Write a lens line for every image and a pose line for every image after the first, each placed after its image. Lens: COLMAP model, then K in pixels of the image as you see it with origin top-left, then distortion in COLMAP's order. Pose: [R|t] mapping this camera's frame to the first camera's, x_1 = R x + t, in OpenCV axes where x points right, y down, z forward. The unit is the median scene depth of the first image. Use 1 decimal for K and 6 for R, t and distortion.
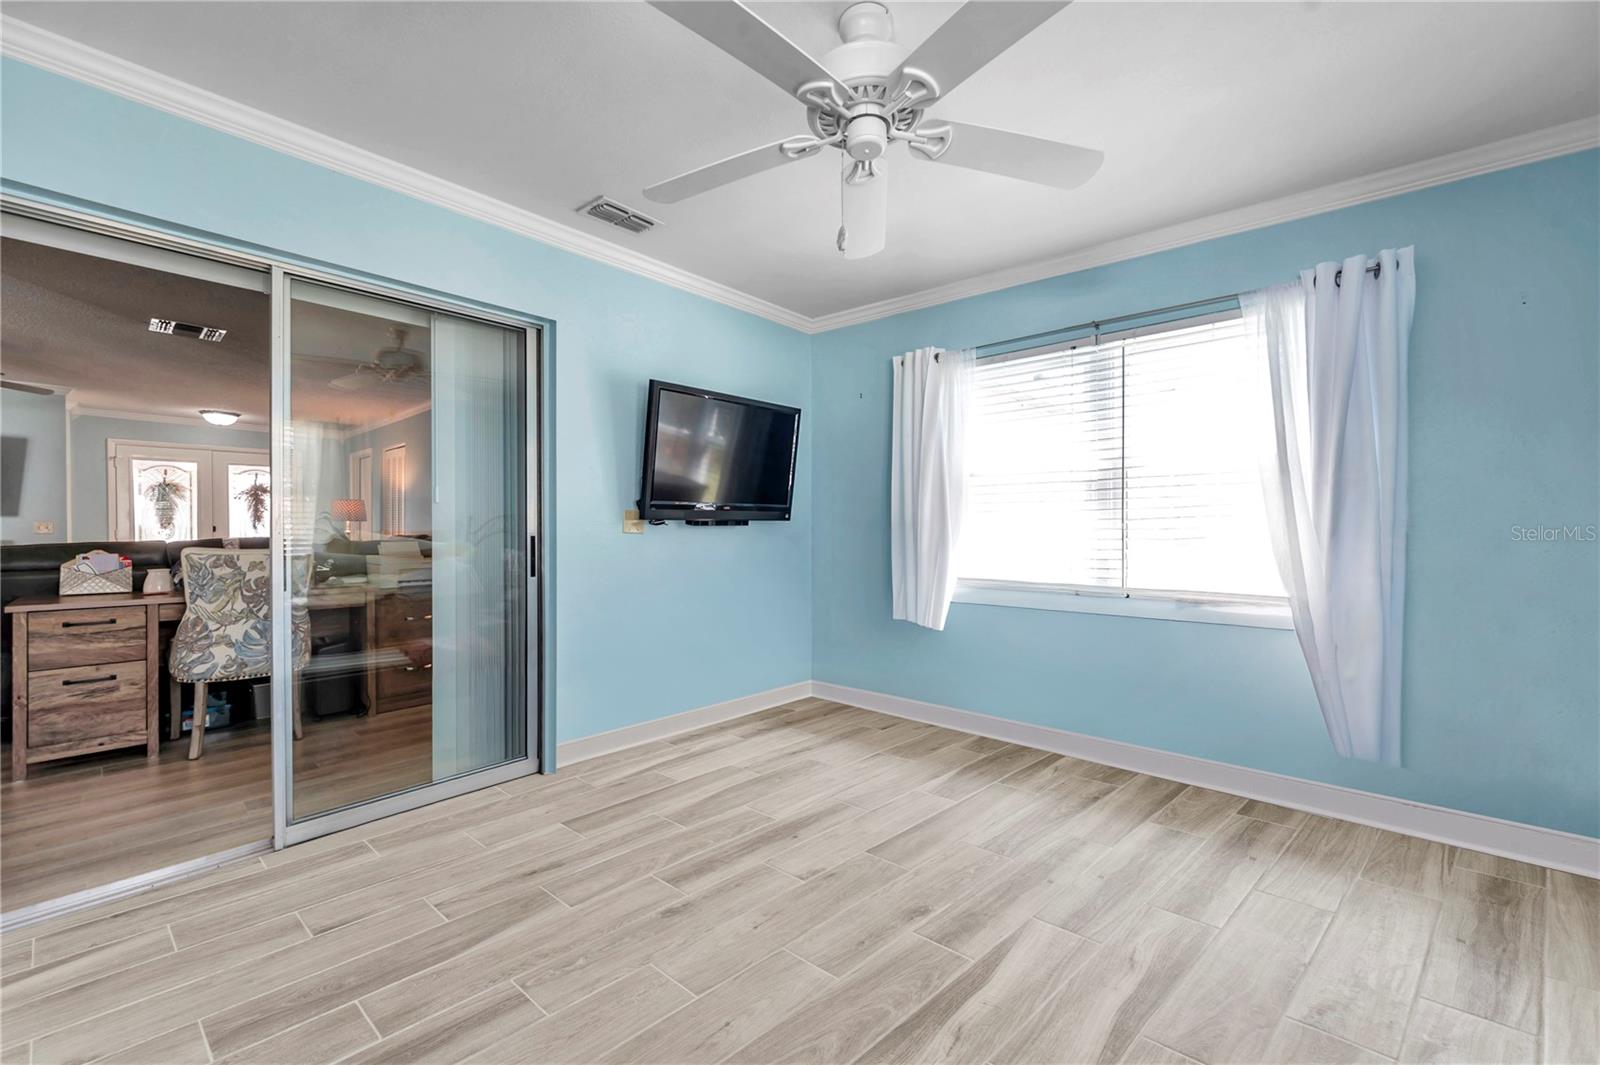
lens RADIAL K [[631.8, 0, 802.7], [0, 631.8, 529.6], [0, 0, 1]] dist [-0.001600, -0.000085]
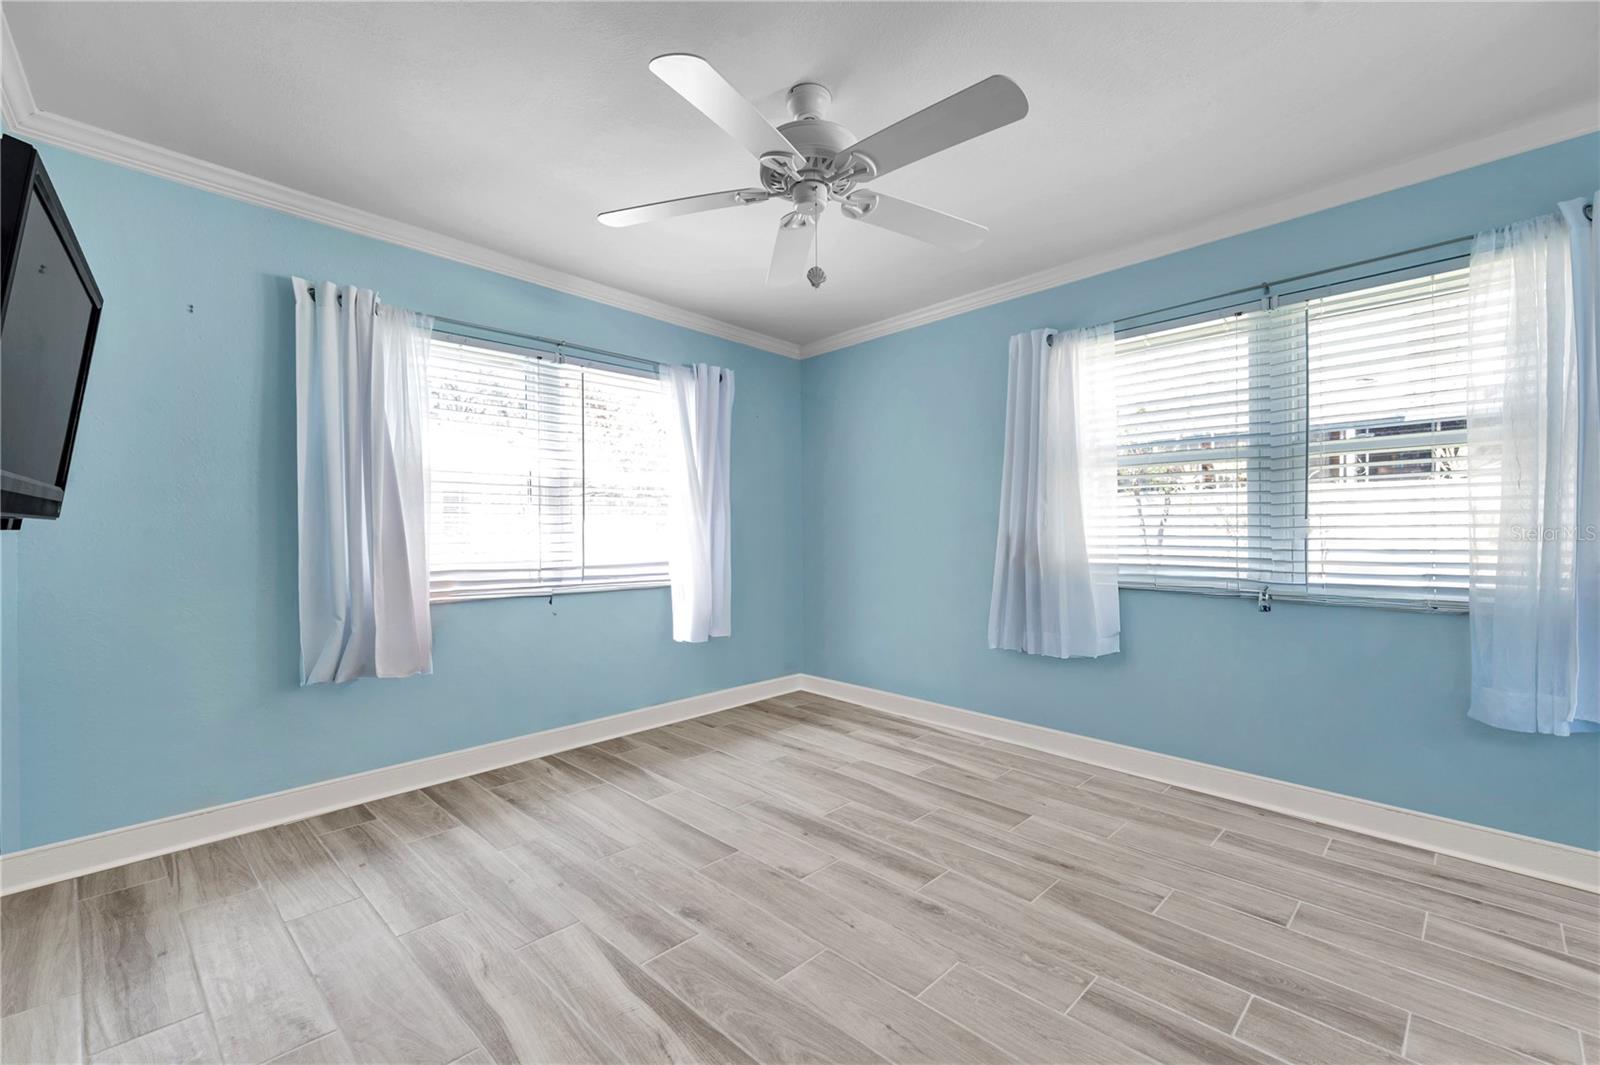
lens RADIAL K [[631.8, 0, 802.7], [0, 631.8, 529.6], [0, 0, 1]] dist [-0.001600, -0.000085]
pose [[0.067835, 0.004076, 0.997688, -0.575714], [0.011929, 0.999917, -0.004896, 0.002239], [-0.997625, 0.012233, 0.067781, 0.511623]]
